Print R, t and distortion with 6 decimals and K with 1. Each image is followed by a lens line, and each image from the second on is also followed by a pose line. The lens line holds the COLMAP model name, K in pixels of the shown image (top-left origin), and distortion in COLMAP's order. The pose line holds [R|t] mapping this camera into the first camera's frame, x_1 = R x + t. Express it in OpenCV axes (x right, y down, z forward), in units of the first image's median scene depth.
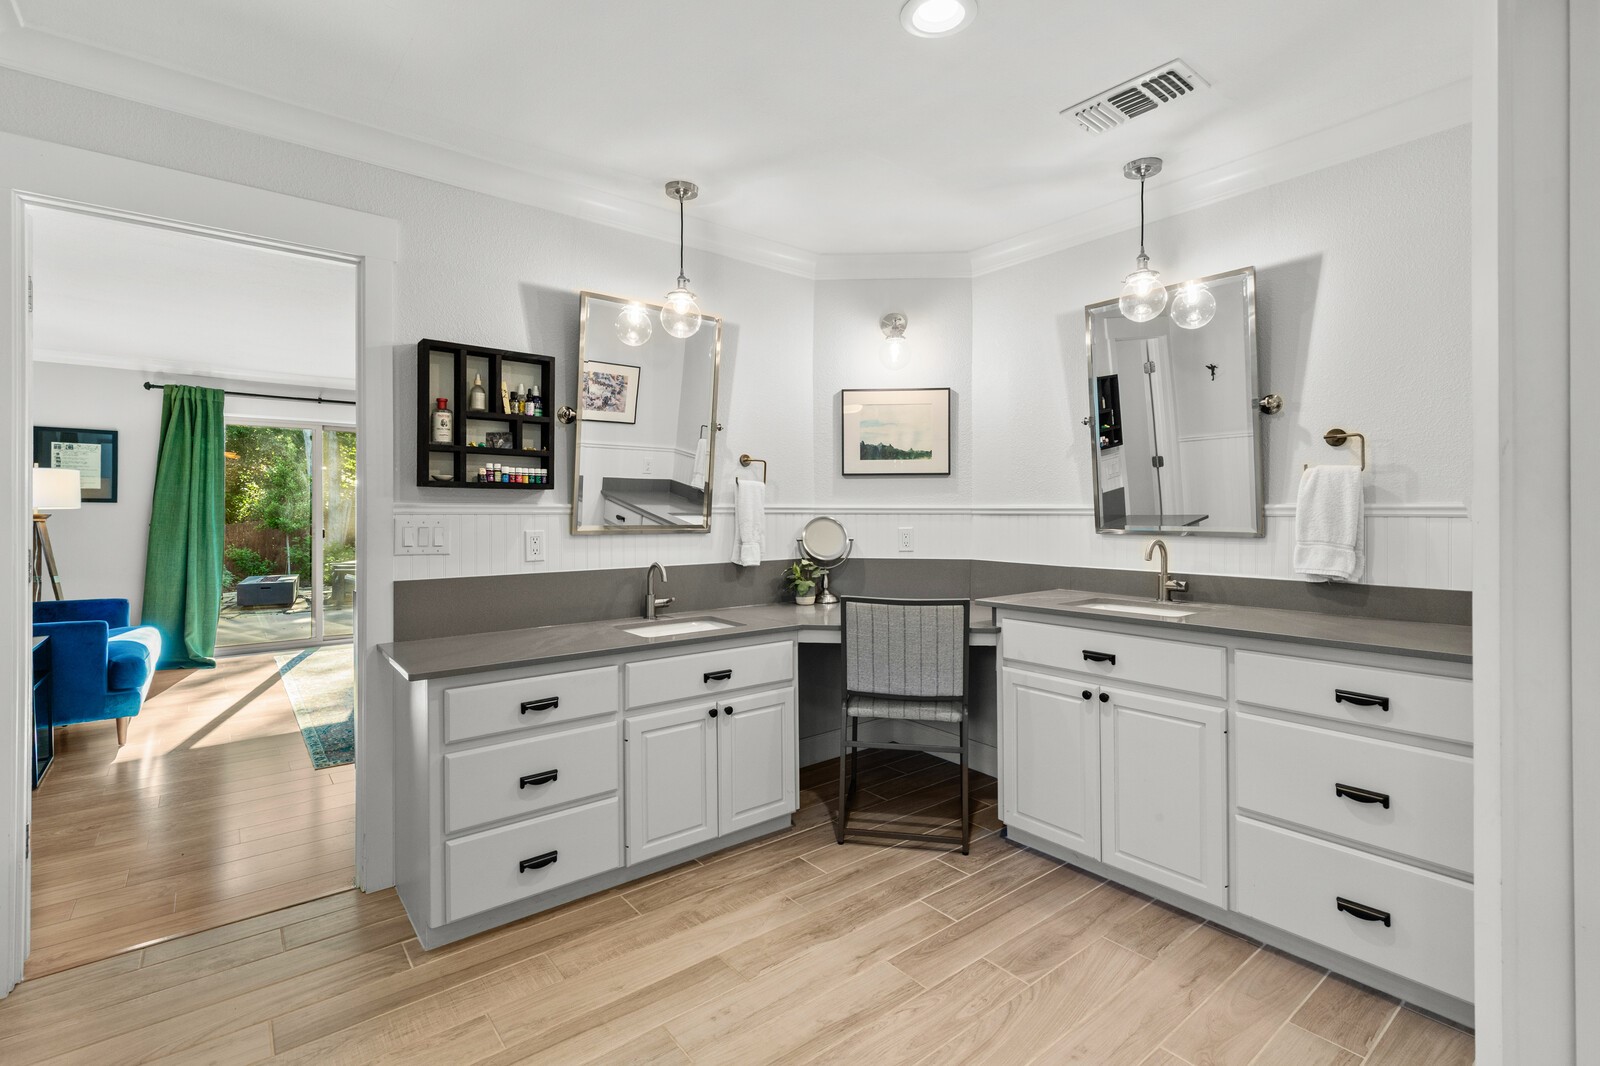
lens RADIAL K [[734.7, 0, 809.2], [0, 734.7, 522.0], [0, 0, 1]] dist [-0.002270, -0.000256]
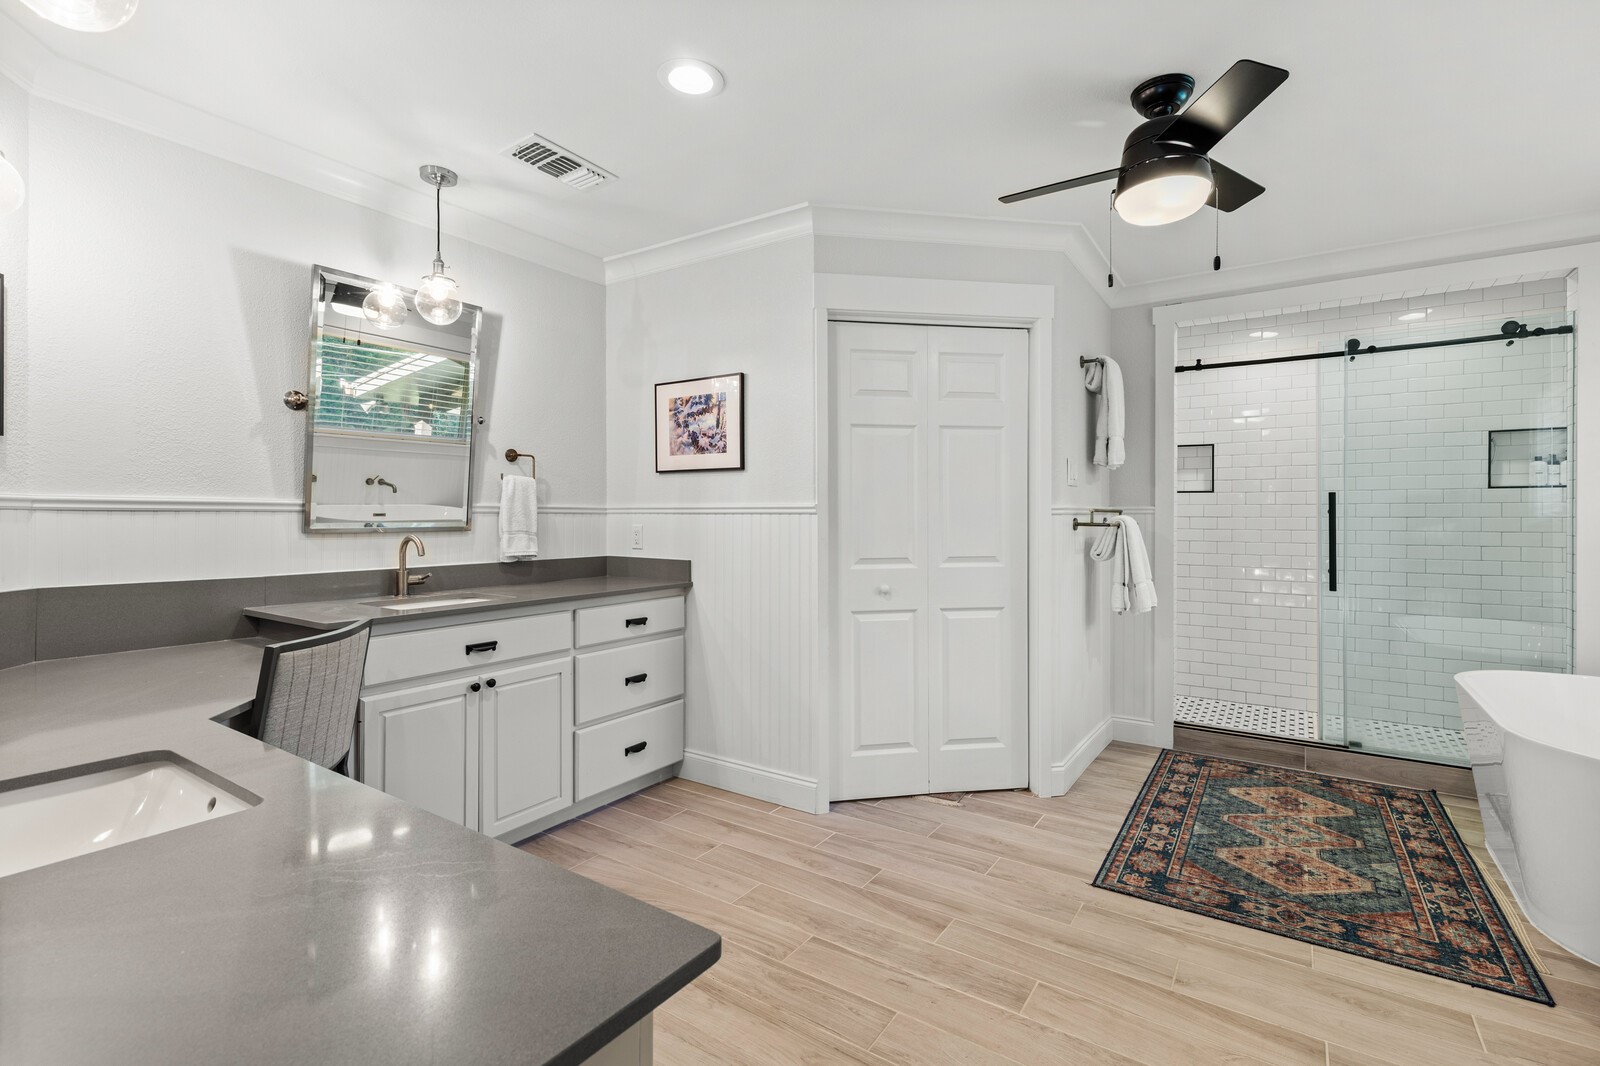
lens RADIAL K [[734.7, 0, 806.4], [0, 734.7, 519.5], [0, 0, 1]] dist [-0.002270, -0.000256]
pose [[-0.306839, -0.010596, 0.951702, -0.757167], [0.004508, 0.999911, 0.012586, -0.010175], [-0.951751, 0.008152, -0.306764, 0.898420]]
